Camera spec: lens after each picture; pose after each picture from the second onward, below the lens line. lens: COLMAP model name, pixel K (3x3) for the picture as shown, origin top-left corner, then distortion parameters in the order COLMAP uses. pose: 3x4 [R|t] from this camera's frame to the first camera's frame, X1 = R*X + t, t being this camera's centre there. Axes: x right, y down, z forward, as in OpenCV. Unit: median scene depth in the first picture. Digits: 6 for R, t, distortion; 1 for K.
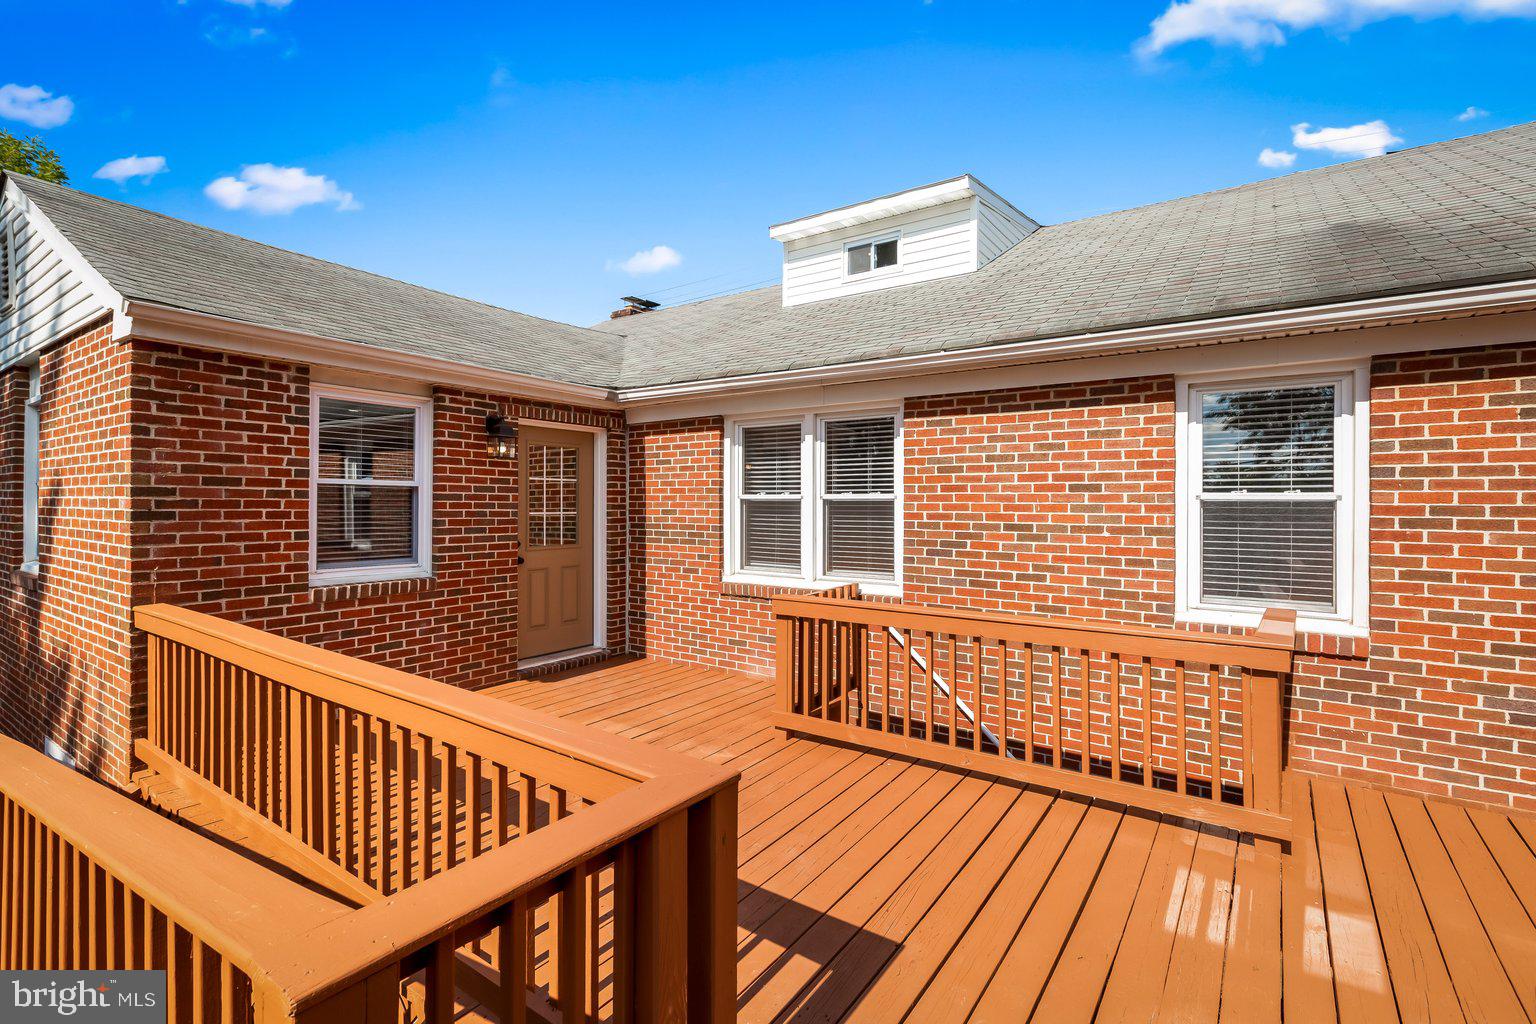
lens RADIAL K [[704.4, 0, 758.3], [0, 704.4, 492.1], [0, 0, 1]] dist [0.001416, 0.000098]
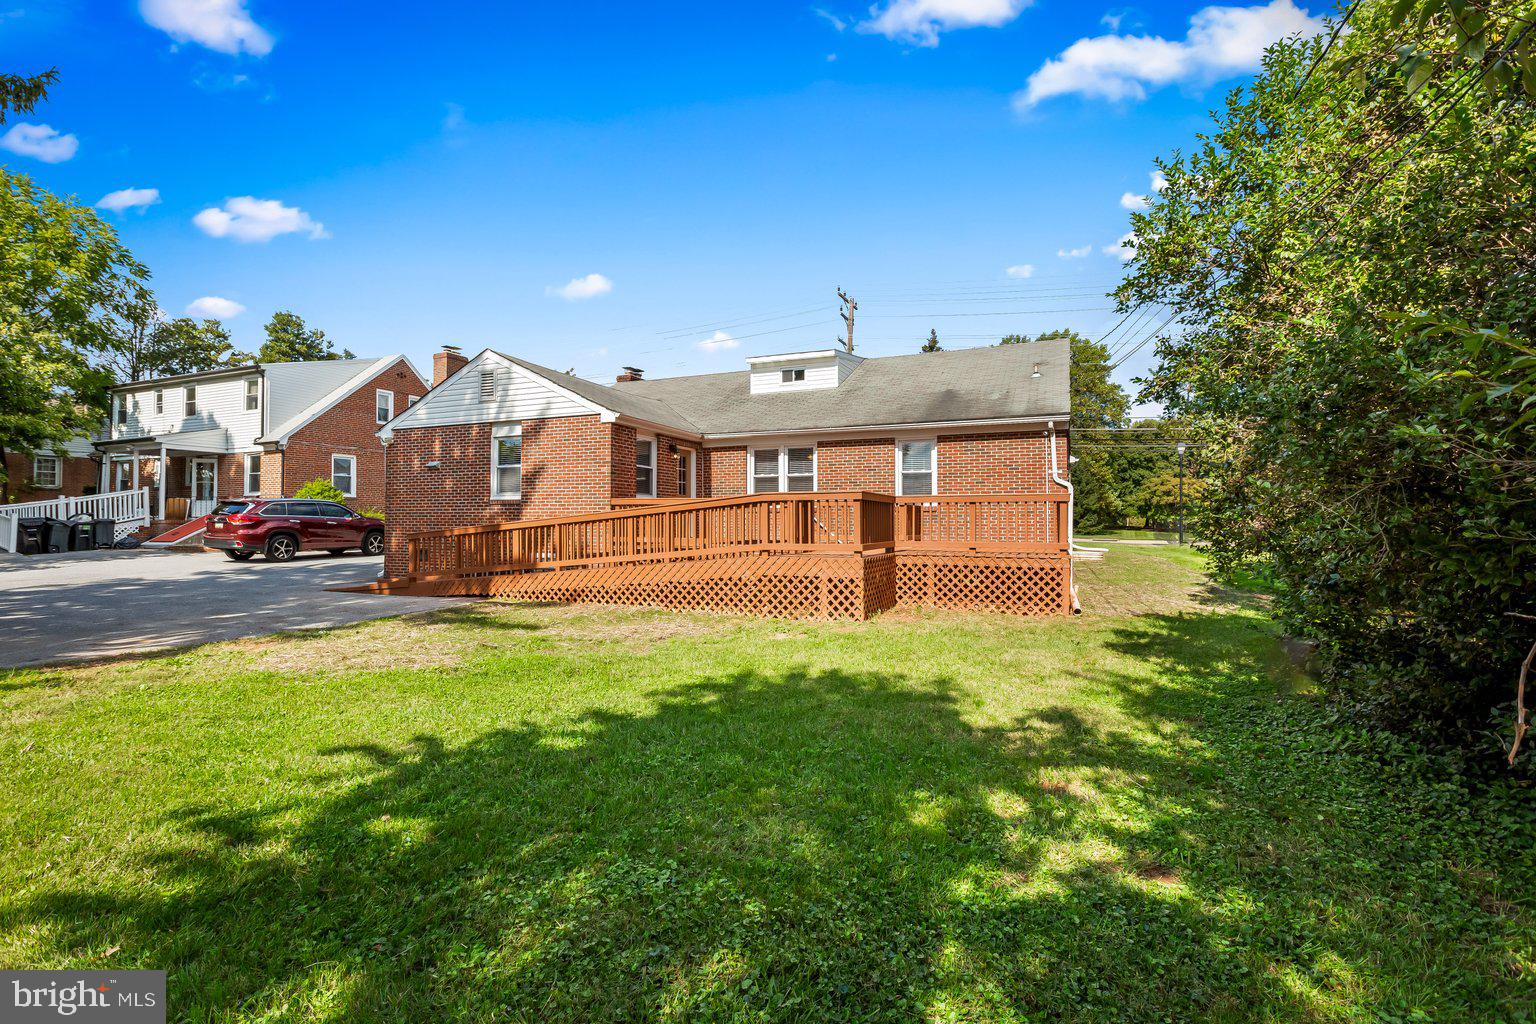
lens RADIAL K [[704.4, 0, 758.3], [0, 704.4, 492.1], [0, 0, 1]] dist [0.001416, 0.000098]
pose [[0.991070, 0.004710, 0.133260, -0.046782], [-0.002918, 0.999903, -0.013644, 0.013302], [-0.133312, 0.013133, 0.990987, -0.208359]]
